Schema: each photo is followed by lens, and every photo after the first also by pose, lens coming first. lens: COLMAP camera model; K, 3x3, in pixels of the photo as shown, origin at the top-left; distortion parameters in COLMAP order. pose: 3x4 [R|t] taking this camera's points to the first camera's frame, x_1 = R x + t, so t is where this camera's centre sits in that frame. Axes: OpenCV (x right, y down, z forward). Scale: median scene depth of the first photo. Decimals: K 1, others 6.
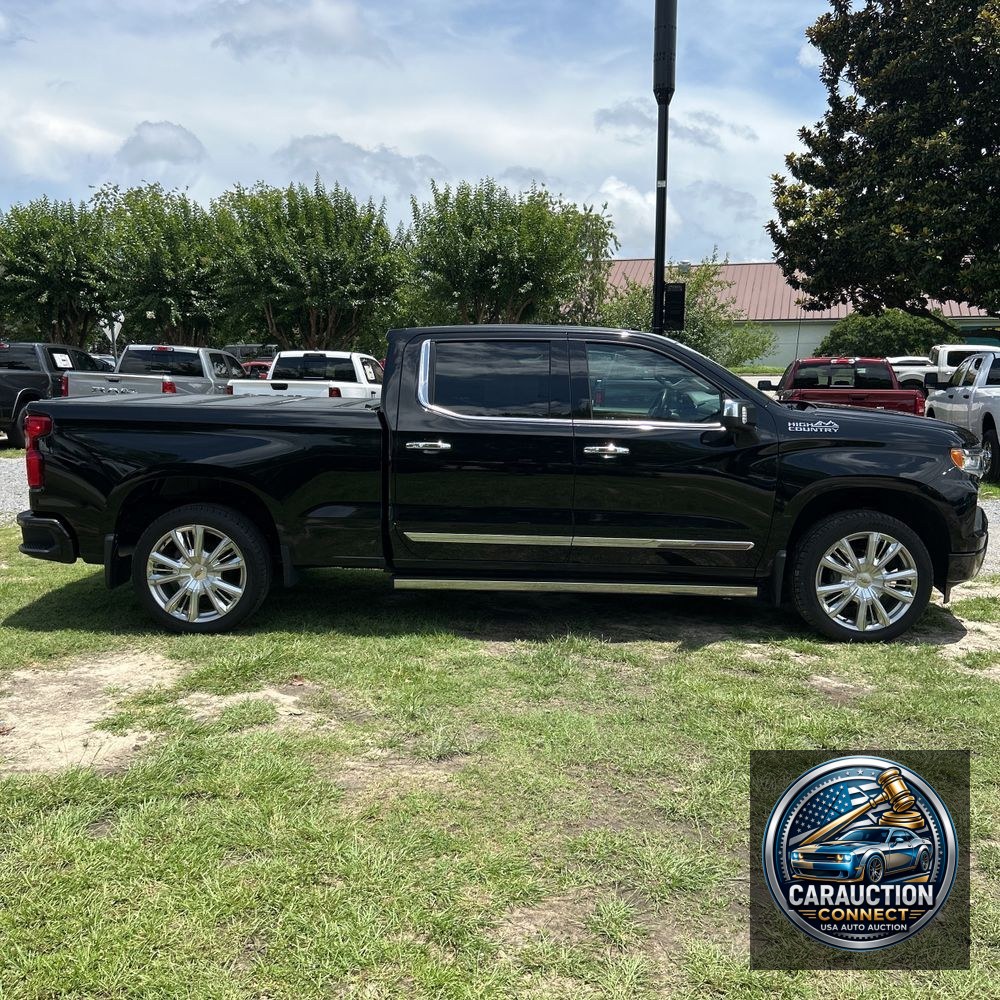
lens RADIAL K [[1019.2, 0, 502.8], [0, 1019.2, 491.8], [0, 0, 1]] dist [0.042739, 0.000000]
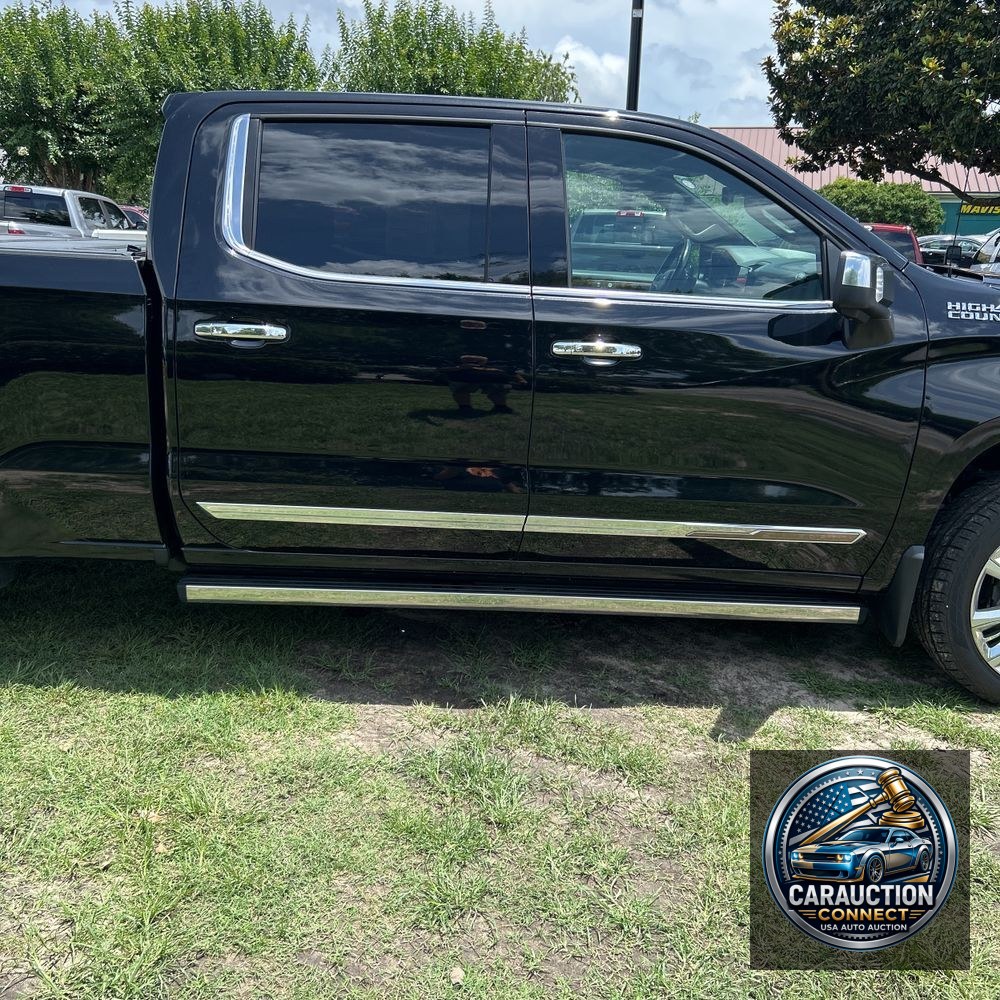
lens RADIAL K [[1014.5, 0, 495.3], [0, 1014.5, 498.6], [0, 0, 1]] dist [0.005803, 0.000000]
pose [[0.998940, 0.016205, 0.043085, 0.009974], [-0.021656, 0.991380, 0.129217, -0.010069], [-0.040619, -0.130013, 0.990680, 0.159414]]
